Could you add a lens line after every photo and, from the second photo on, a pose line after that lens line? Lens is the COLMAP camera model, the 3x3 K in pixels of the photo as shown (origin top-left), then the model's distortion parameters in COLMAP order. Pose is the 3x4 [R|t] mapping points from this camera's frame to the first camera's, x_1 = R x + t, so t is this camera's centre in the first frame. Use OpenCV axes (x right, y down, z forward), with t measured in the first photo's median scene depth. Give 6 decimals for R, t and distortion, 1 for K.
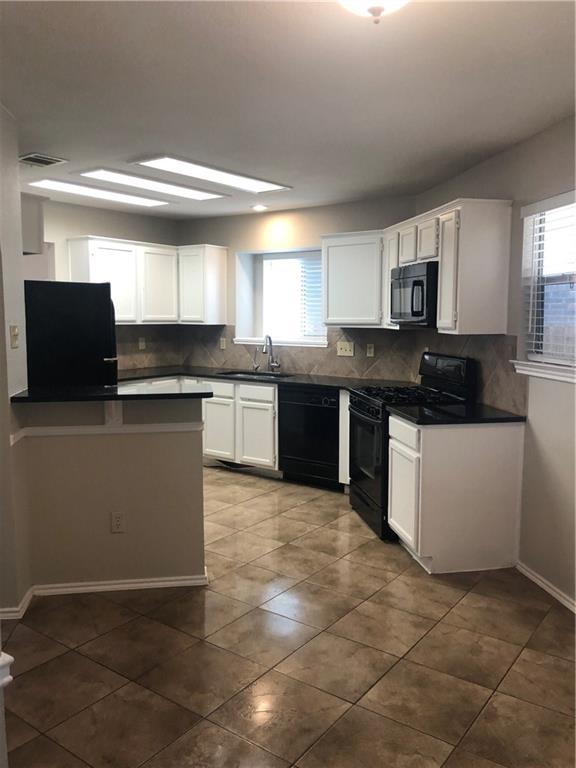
lens RADIAL K [[634.9, 0, 286.4], [0, 634.9, 383.0], [0, 0, 1]] dist [0.027543, -0.019966]
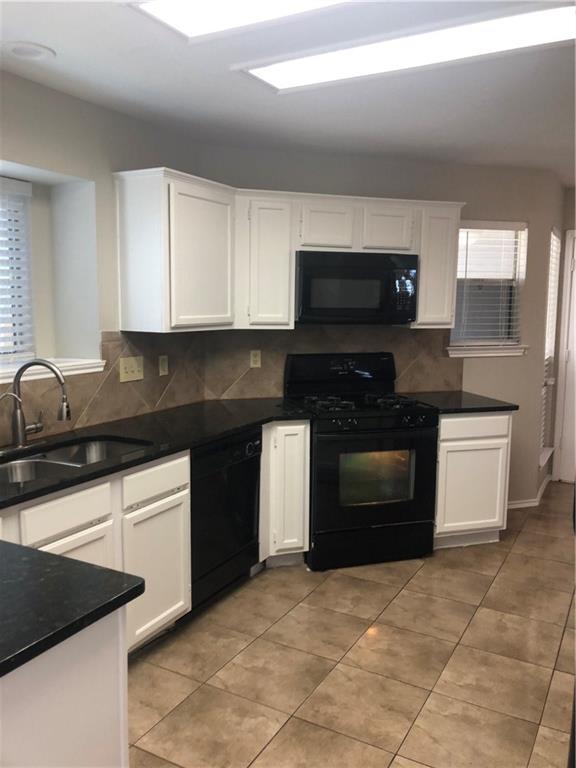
lens RADIAL K [[634.9, 0, 304.2], [0, 634.9, 377.9], [0, 0, 1]] dist [0.027543, -0.019966]
pose [[-0.149134, -0.123428, 0.981083, -0.501926], [0.099667, 0.985250, 0.139103, -0.110664], [-0.983781, 0.118527, -0.134632, 0.921560]]
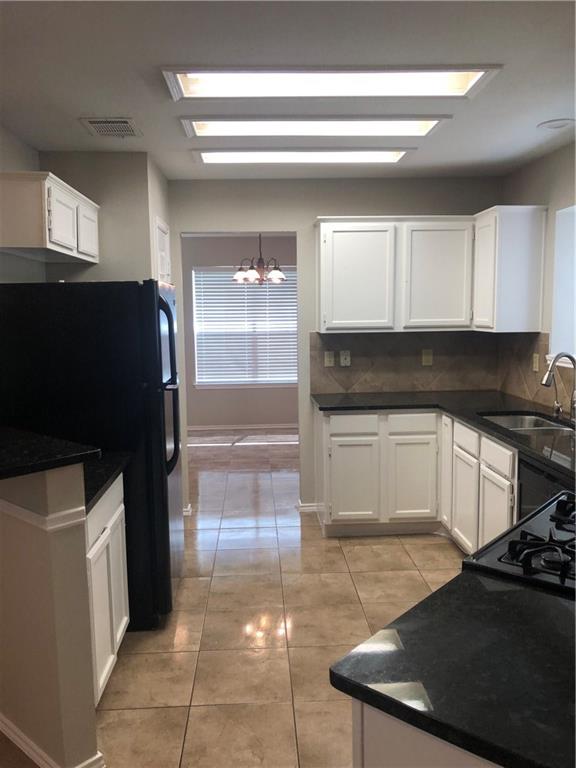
lens RADIAL K [[634.9, 0, 270.7], [0, 634.9, 385.8], [0, 0, 1]] dist [0.027543, -0.019966]
pose [[0.620544, 0.076395, -0.780442, 0.260324], [-0.065157, 0.996825, 0.045768, -0.058936], [0.781460, 0.022450, 0.623551, 0.470817]]
